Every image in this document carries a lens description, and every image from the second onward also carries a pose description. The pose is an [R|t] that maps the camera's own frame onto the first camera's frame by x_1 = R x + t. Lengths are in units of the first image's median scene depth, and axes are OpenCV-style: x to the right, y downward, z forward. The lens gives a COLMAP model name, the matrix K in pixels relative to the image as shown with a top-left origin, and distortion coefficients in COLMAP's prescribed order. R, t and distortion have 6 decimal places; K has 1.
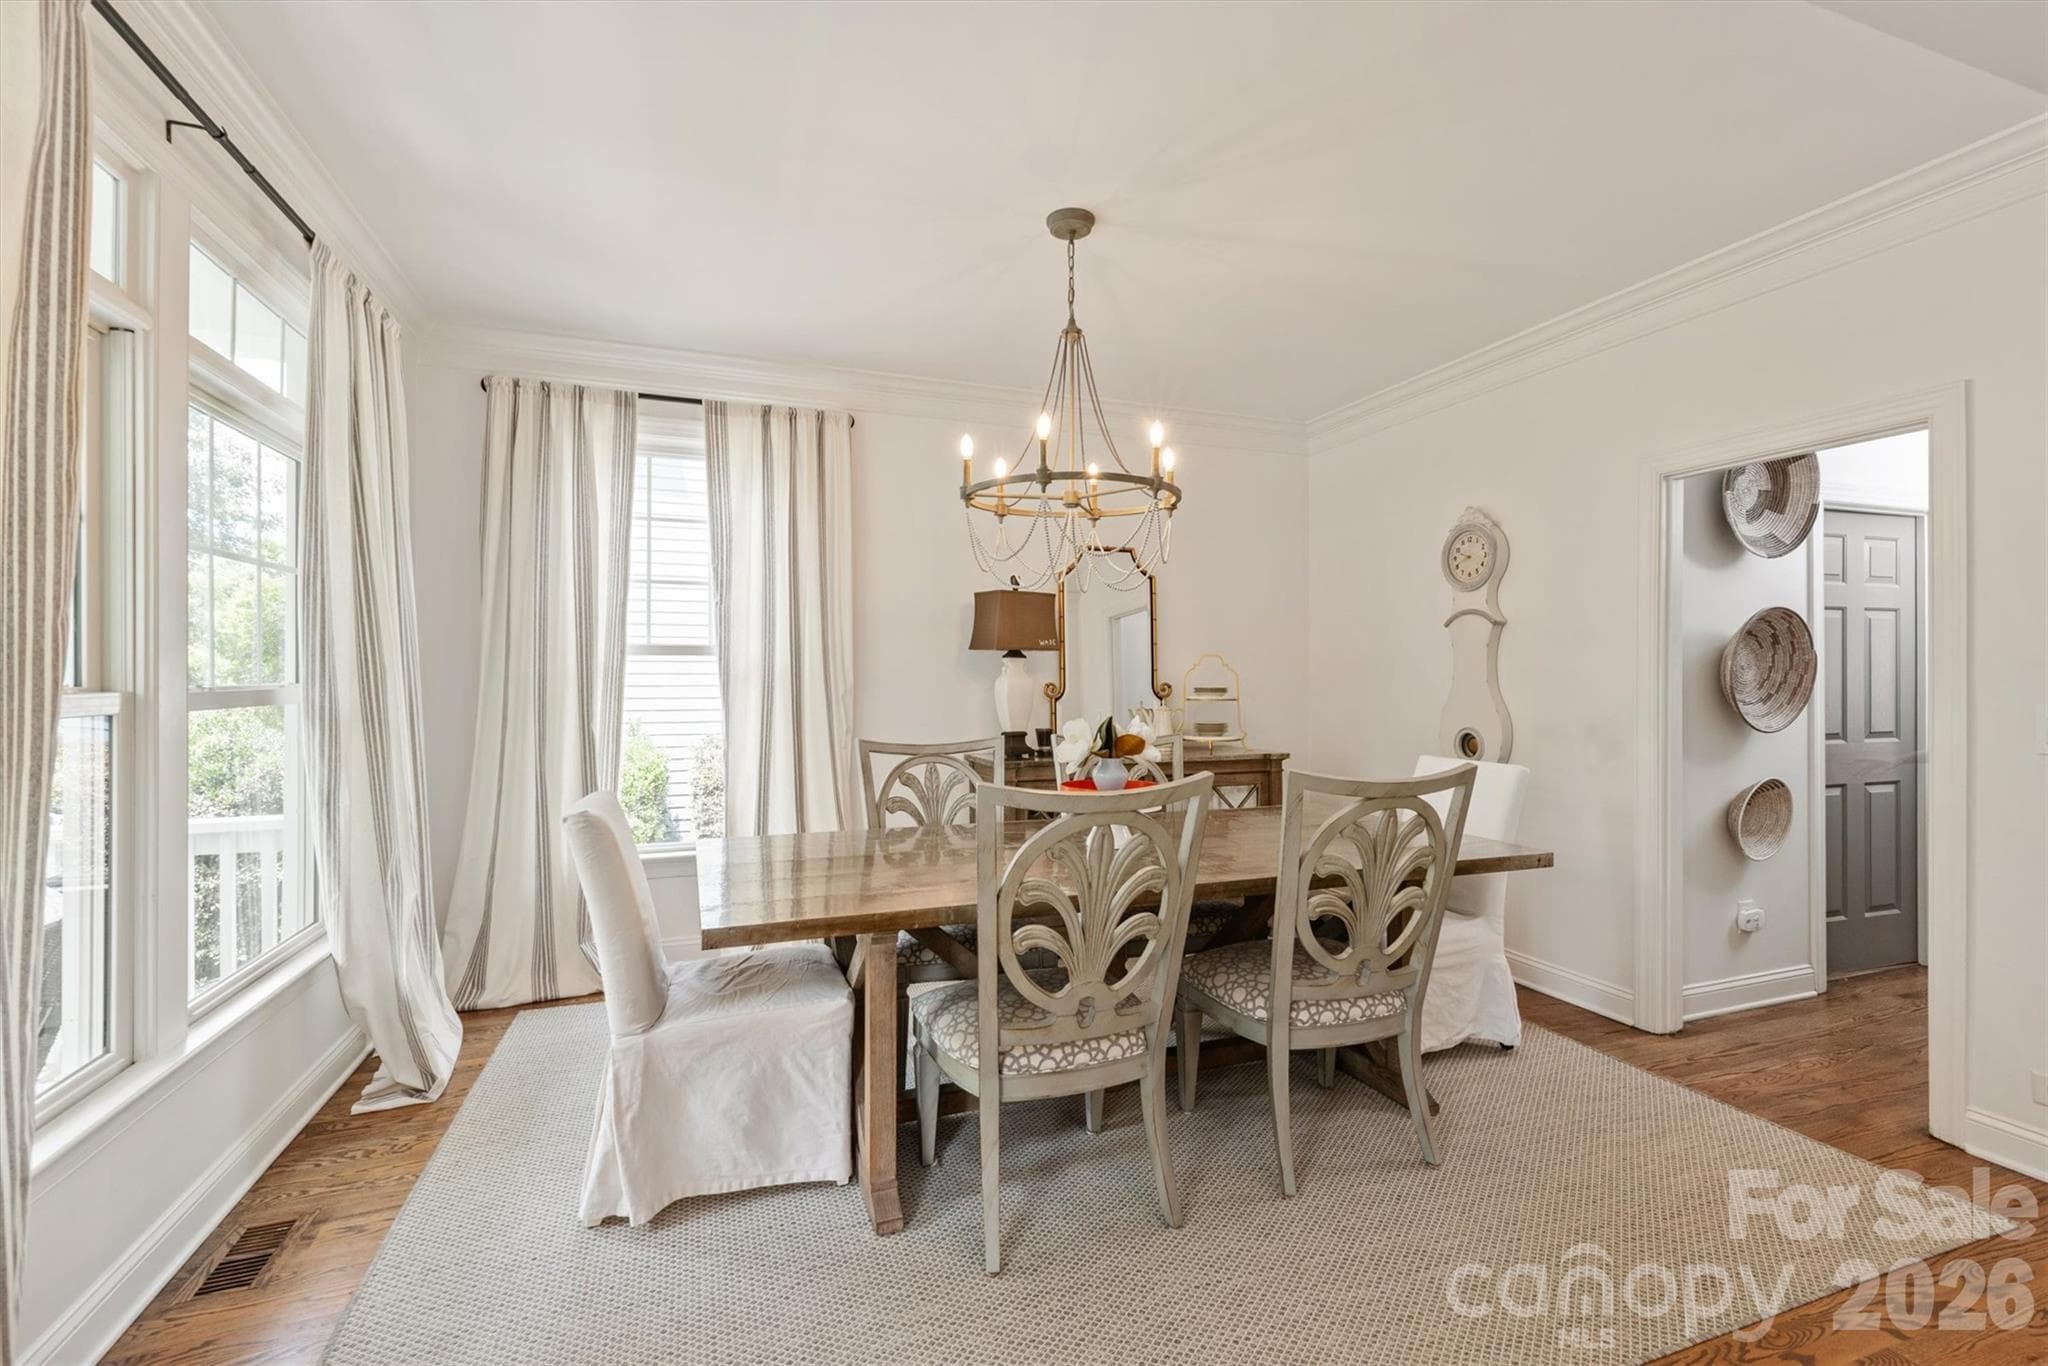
lens RADIAL K [[903.3, 0, 1024.0], [0, 903.3, 683.0], [0, 0, 1]] dist [0.001033, 0.000389]
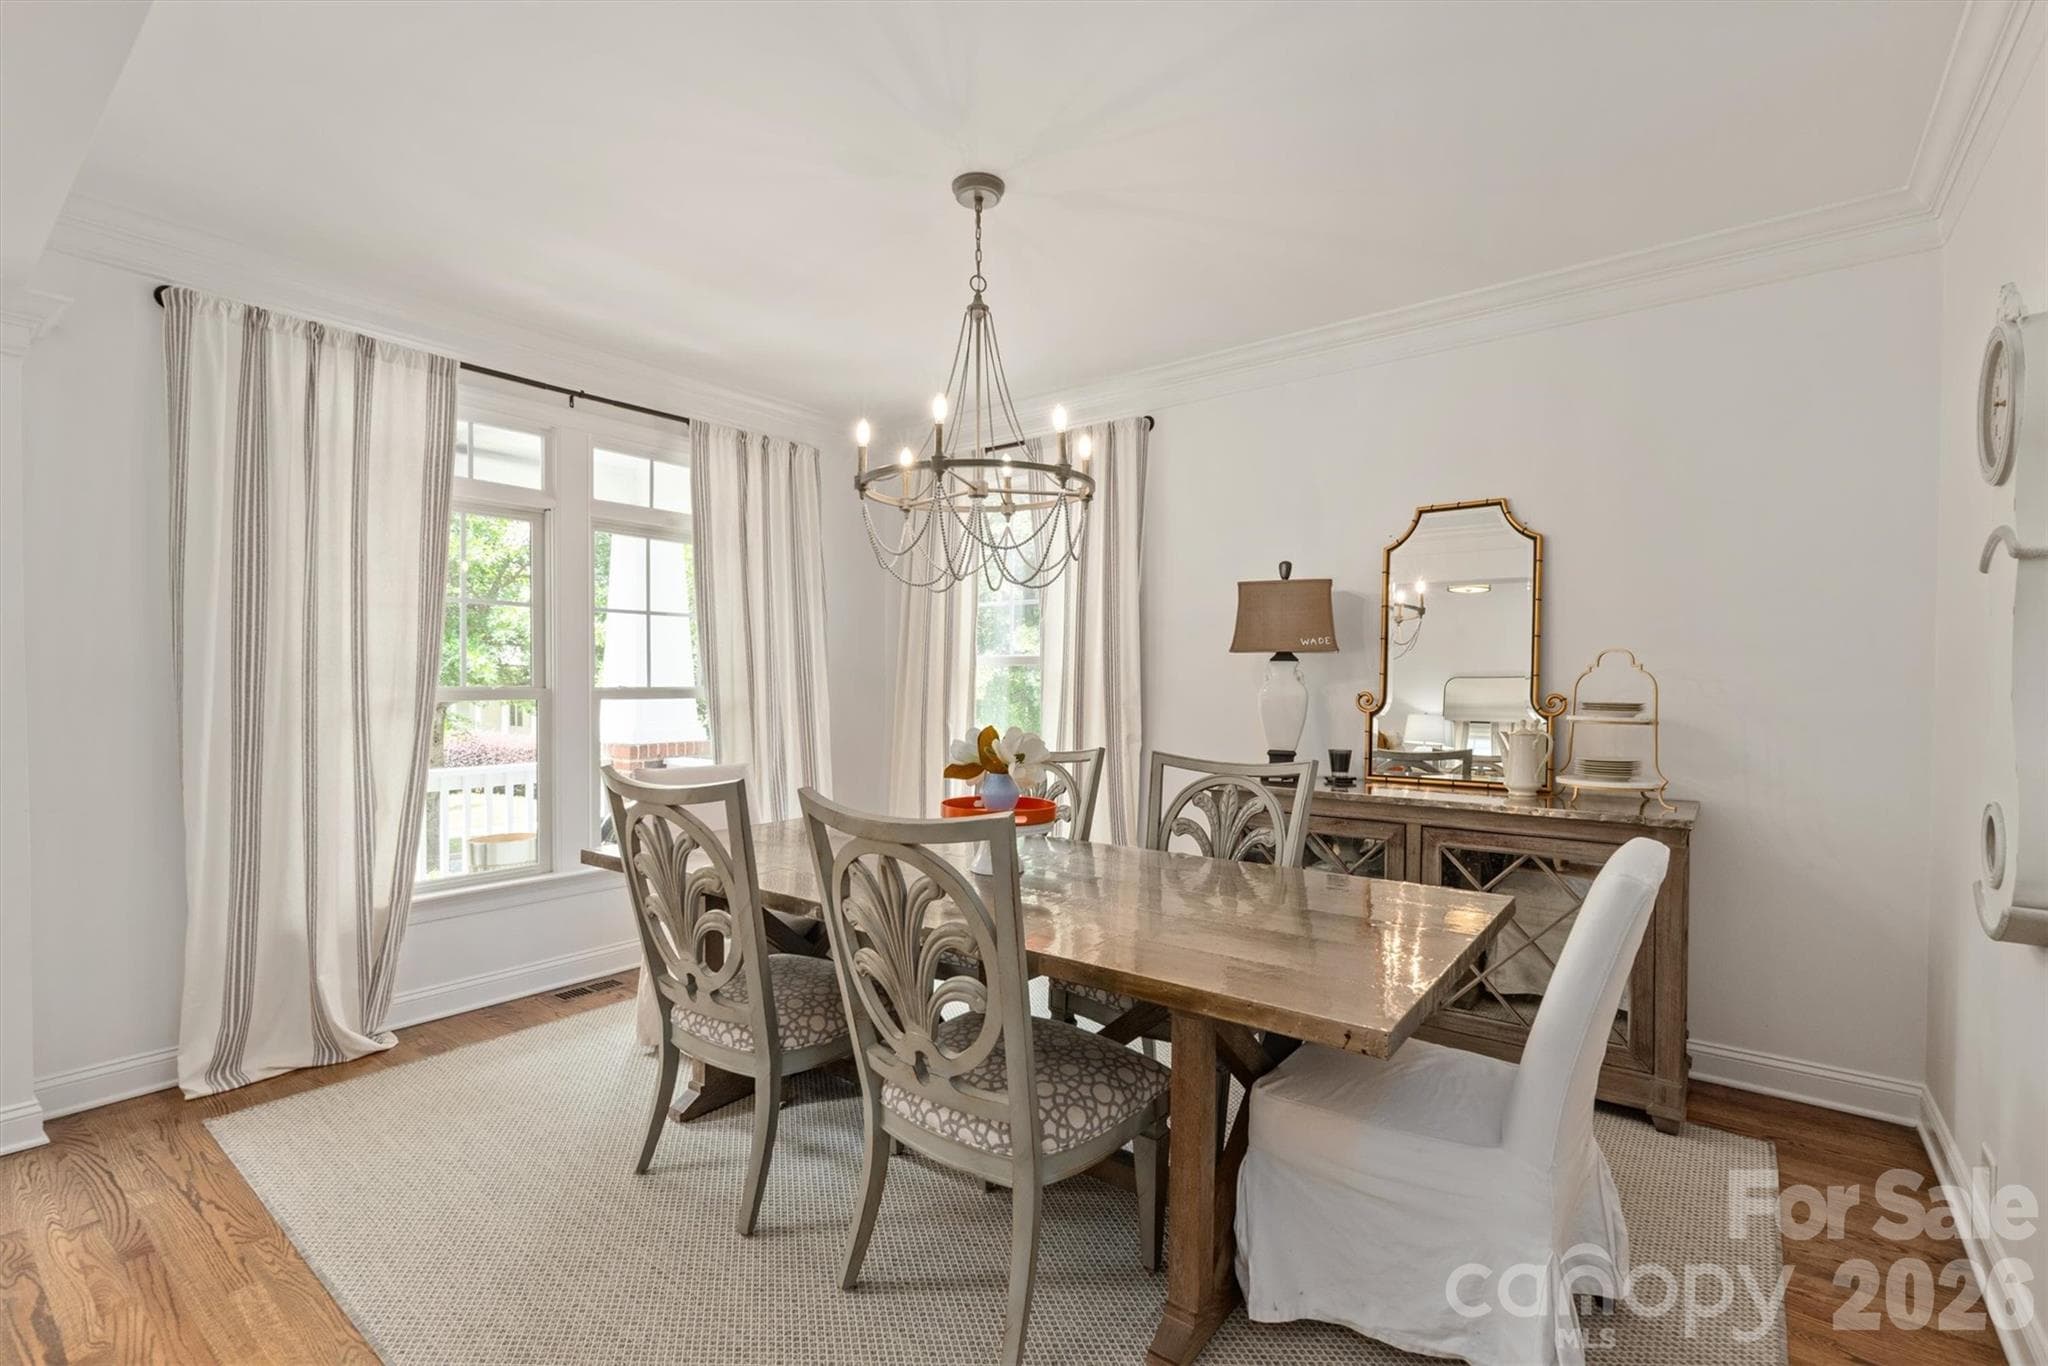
lens RADIAL K [[920.6, 0, 1024.0], [0, 920.6, 683.0], [0, 0, 1]] dist [-0.000602, -0.000109]
pose [[0.540344, 0.008343, -0.841403, 0.871334], [-0.012164, 0.999924, 0.002103, -0.008280], [0.841356, 0.009098, 0.540404, 0.521808]]
